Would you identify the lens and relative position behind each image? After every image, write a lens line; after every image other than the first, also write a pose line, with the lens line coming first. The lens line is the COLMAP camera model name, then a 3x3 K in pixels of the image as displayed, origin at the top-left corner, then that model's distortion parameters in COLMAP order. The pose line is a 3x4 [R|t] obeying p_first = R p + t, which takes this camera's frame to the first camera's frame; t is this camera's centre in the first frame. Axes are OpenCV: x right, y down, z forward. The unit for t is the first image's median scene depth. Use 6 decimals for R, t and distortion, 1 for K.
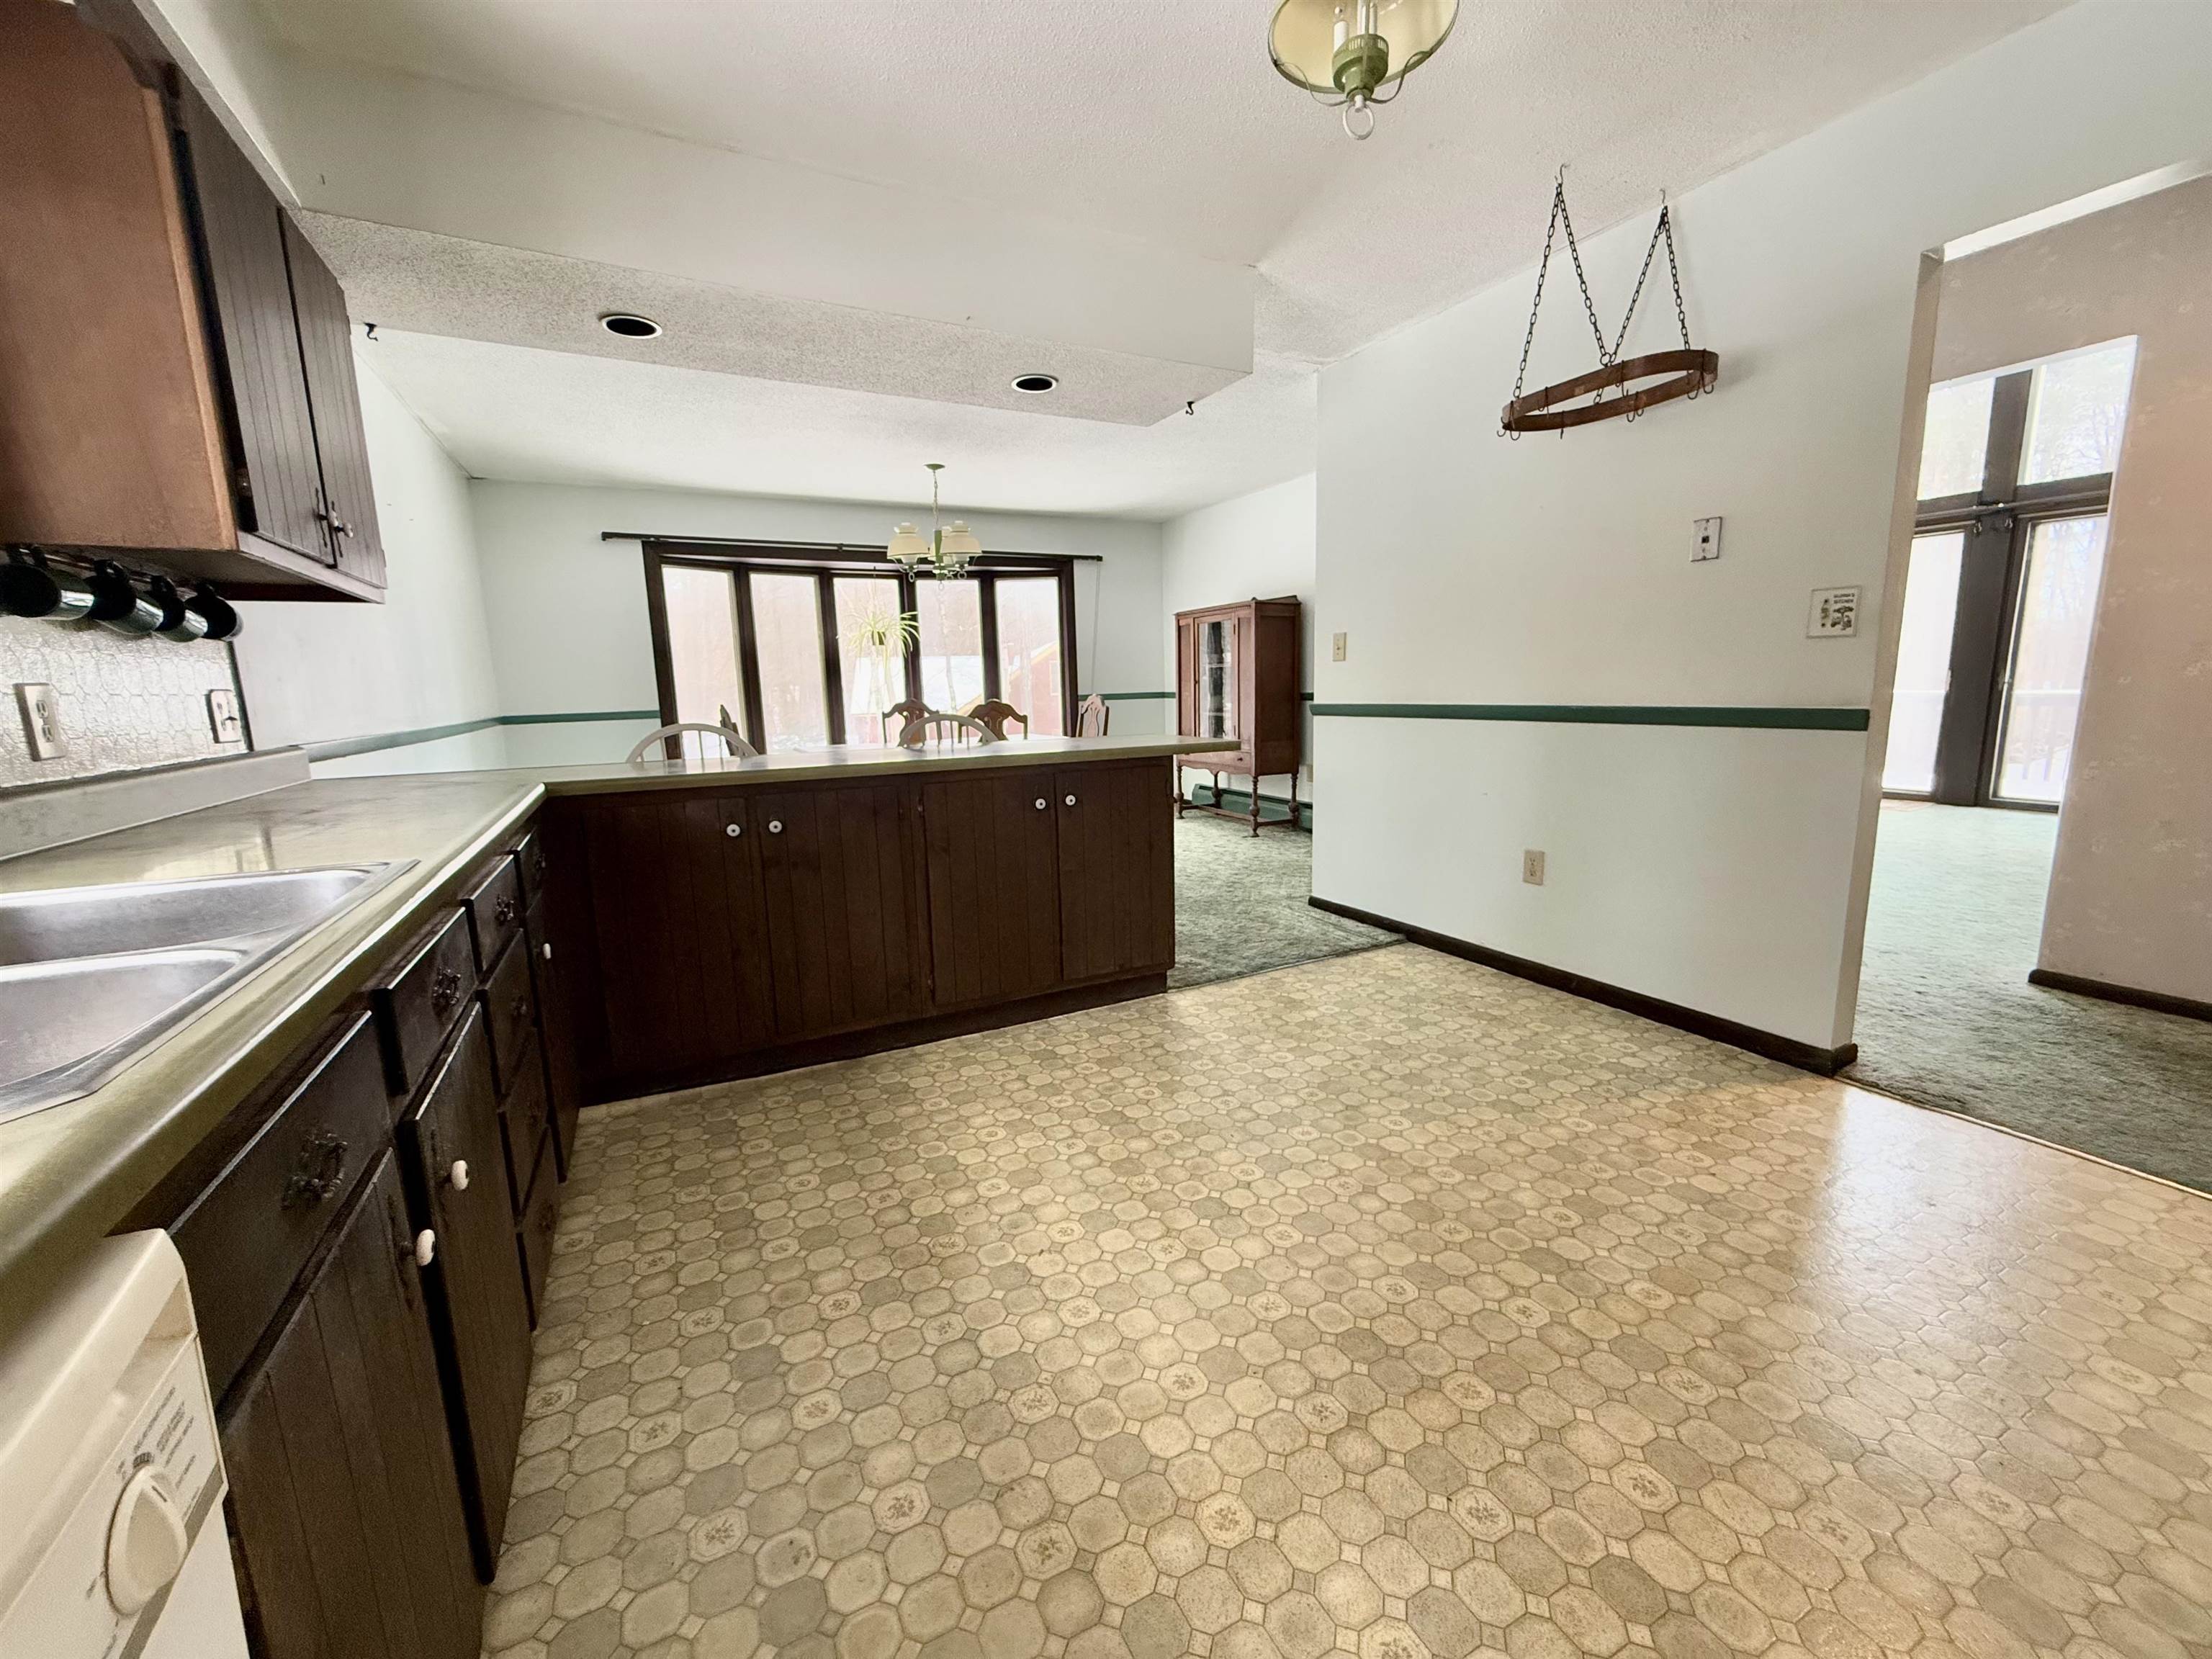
lens RADIAL K [[879.0, 0, 1102.3], [0, 879.0, 830.3], [0, 0, 1]] dist [0.000212, -0.000032]
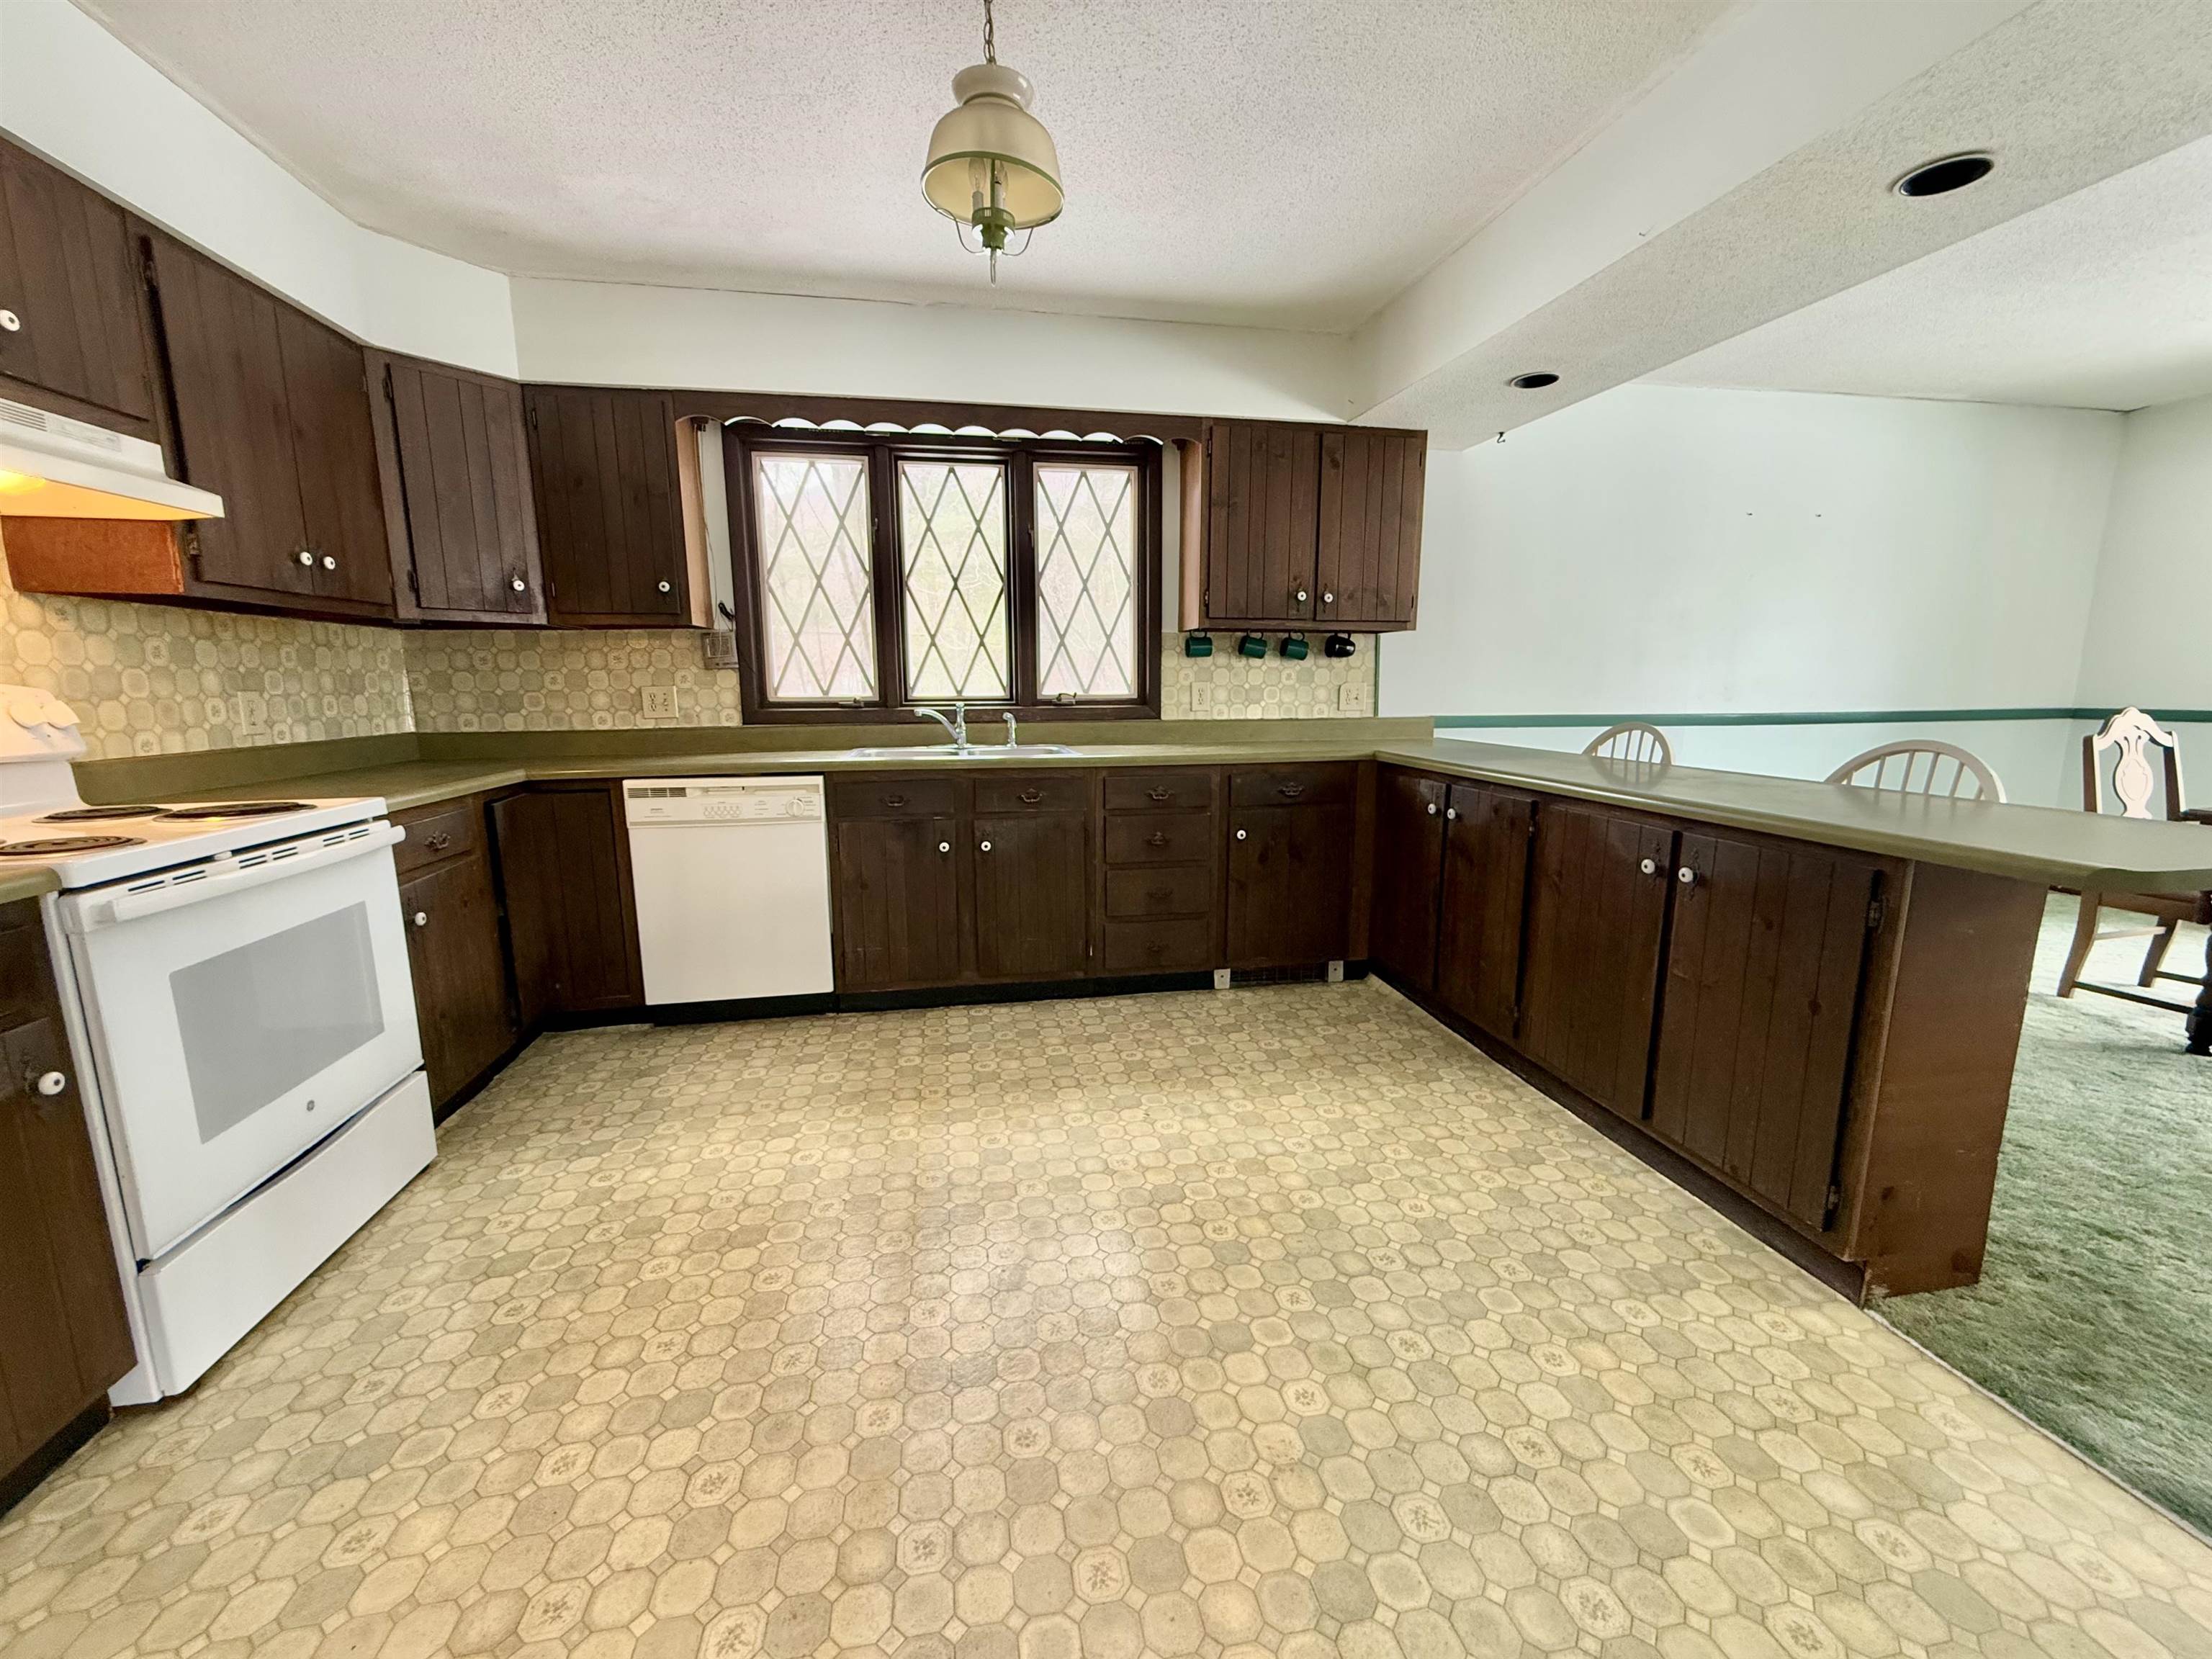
lens RADIAL K [[879.0, 0, 1102.3], [0, 879.0, 830.3], [0, 0, 1]] dist [0.000212, -0.000032]
pose [[-0.282043, 0.188883, -0.940625, 0.955094], [-0.147826, 0.960165, 0.237131, -0.214105], [0.947945, 0.205930, -0.242886, 0.973388]]
